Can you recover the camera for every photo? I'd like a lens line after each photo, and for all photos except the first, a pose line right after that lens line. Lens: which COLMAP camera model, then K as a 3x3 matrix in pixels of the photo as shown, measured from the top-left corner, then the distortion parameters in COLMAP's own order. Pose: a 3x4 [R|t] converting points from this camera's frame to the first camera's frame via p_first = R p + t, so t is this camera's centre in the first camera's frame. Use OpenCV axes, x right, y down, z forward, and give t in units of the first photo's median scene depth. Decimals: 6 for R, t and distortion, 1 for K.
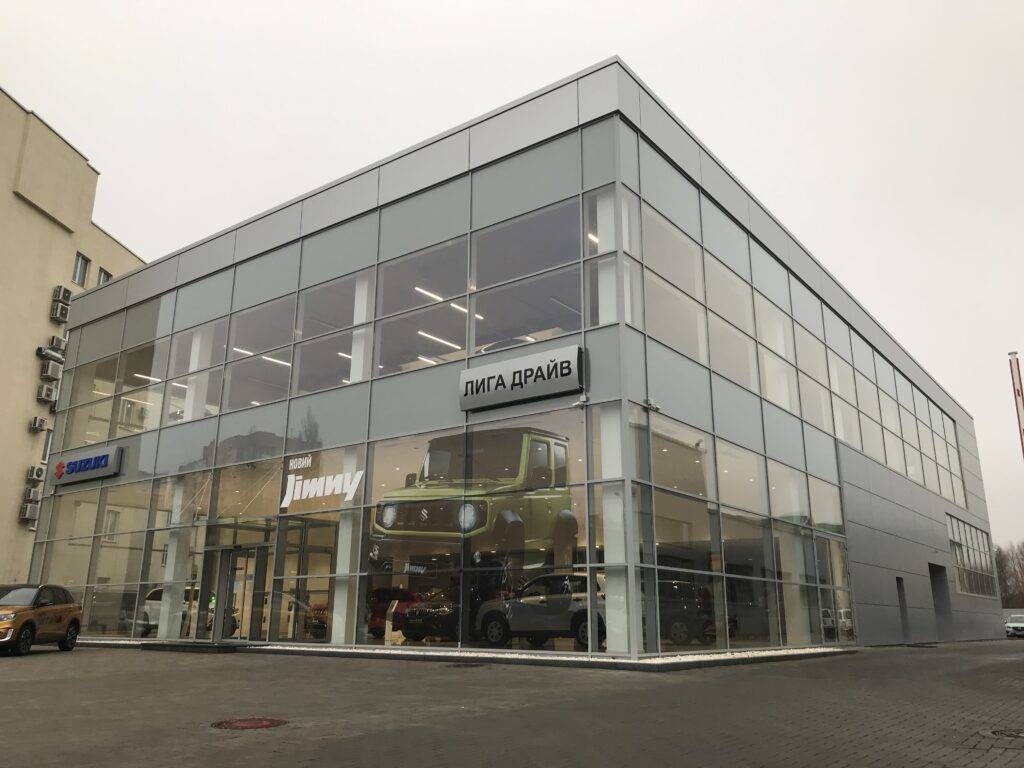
lens RADIAL K [[828.5, 0, 509.2], [0, 828.5, 389.3], [0, 0, 1]] dist [0.011272, -0.004995]
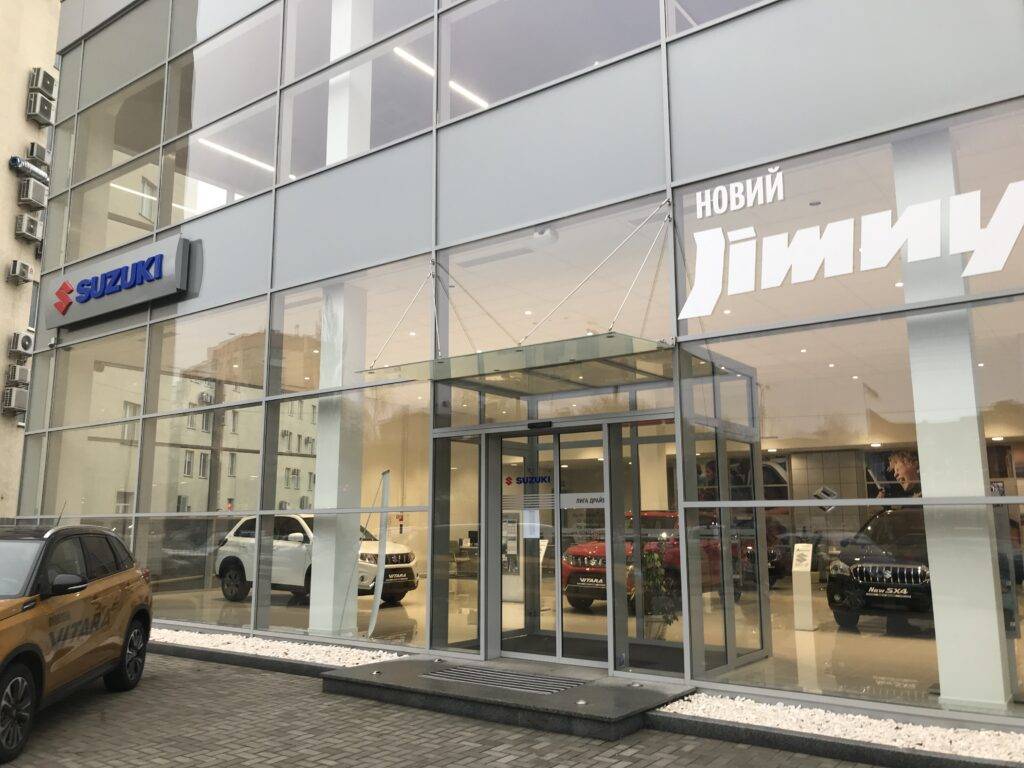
lens RADIAL K [[828.5, 0, 518.3], [0, 828.5, 378.3], [0, 0, 1]] dist [0.011272, -0.004995]
pose [[0.999721, -0.010403, 0.021219, -0.262514], [0.008160, 0.994629, 0.103185, 0.095831], [-0.022179, -0.102983, 0.994436, 0.460815]]
